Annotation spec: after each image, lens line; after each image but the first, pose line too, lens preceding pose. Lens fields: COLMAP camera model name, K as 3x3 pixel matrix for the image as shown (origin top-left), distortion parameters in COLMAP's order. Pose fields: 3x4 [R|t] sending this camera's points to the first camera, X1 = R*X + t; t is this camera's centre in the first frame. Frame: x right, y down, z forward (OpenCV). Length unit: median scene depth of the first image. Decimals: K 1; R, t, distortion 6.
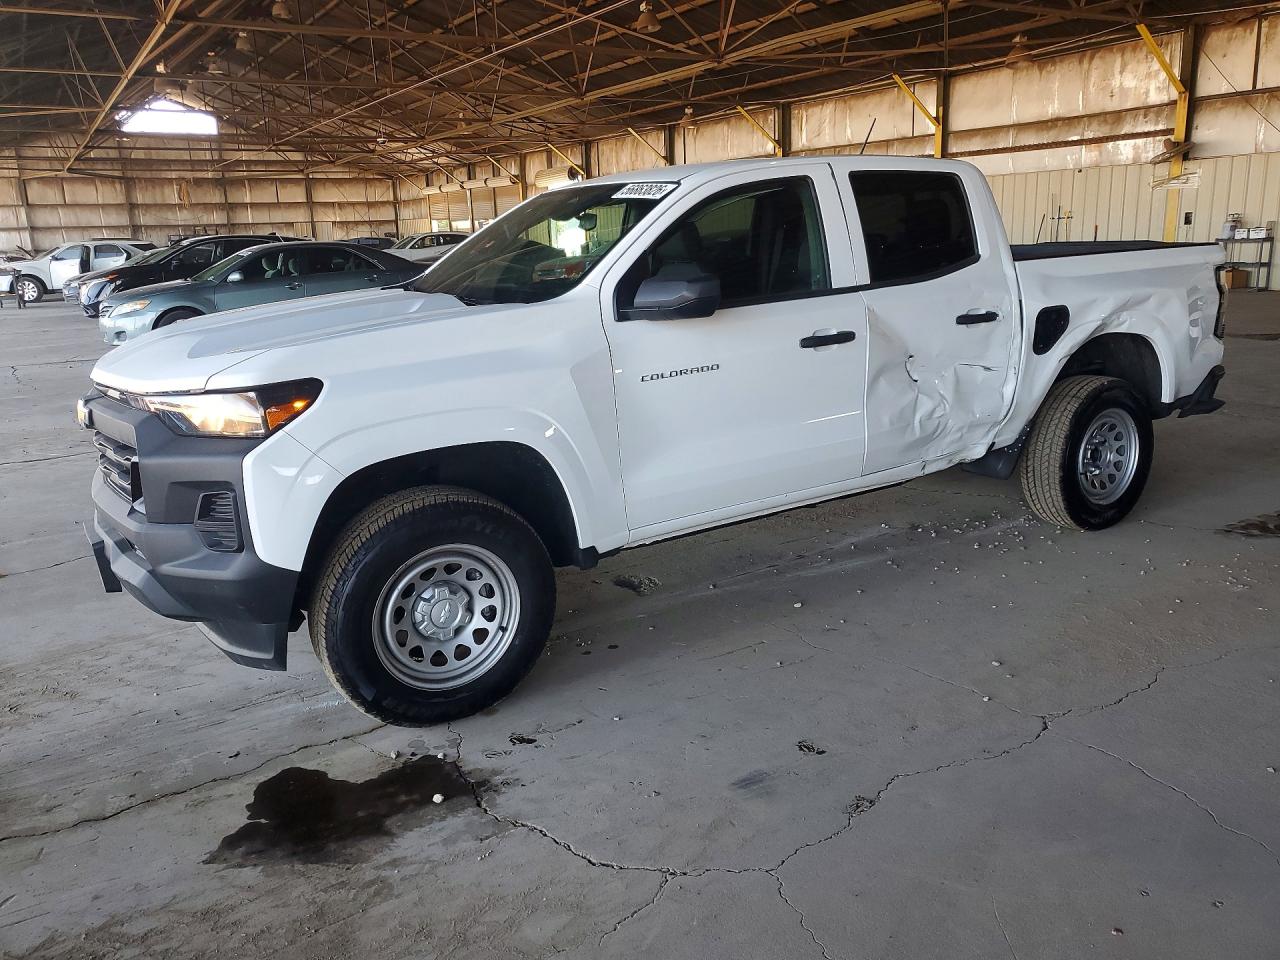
lens RADIAL K [[993.6, 0, 652.8], [0, 993.6, 475.0], [0, 0, 1]] dist [-0.013856, 0.021694]
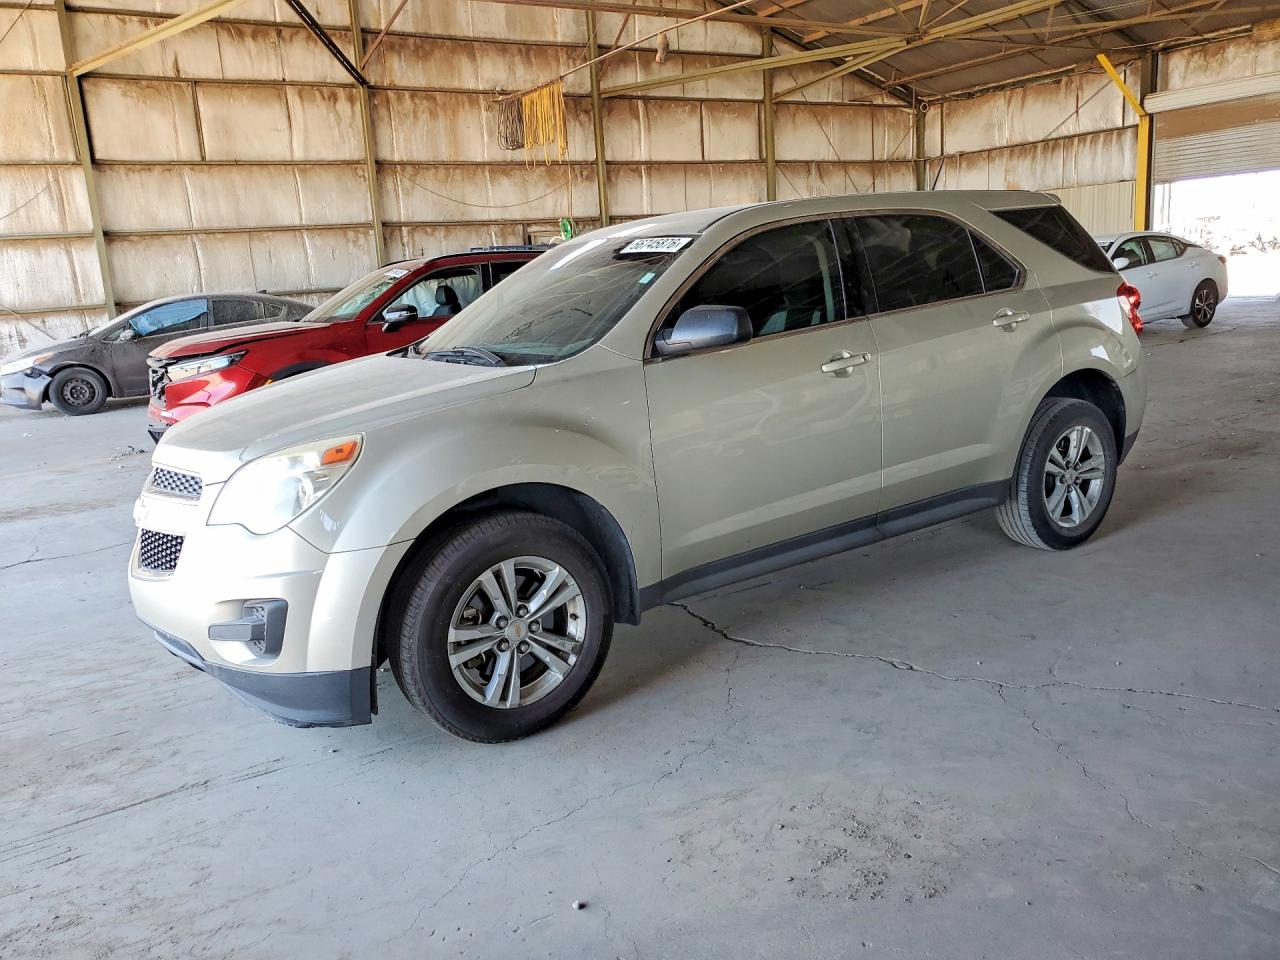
lens RADIAL K [[993.6, 0, 631.9], [0, 993.6, 479.4], [0, 0, 1]] dist [-0.013856, 0.021694]
pose [[0.998909, -0.043357, -0.017359, -0.439889], [0.042632, 0.998285, -0.040131, -0.145828], [0.019069, 0.039347, 0.999044, 0.665427]]
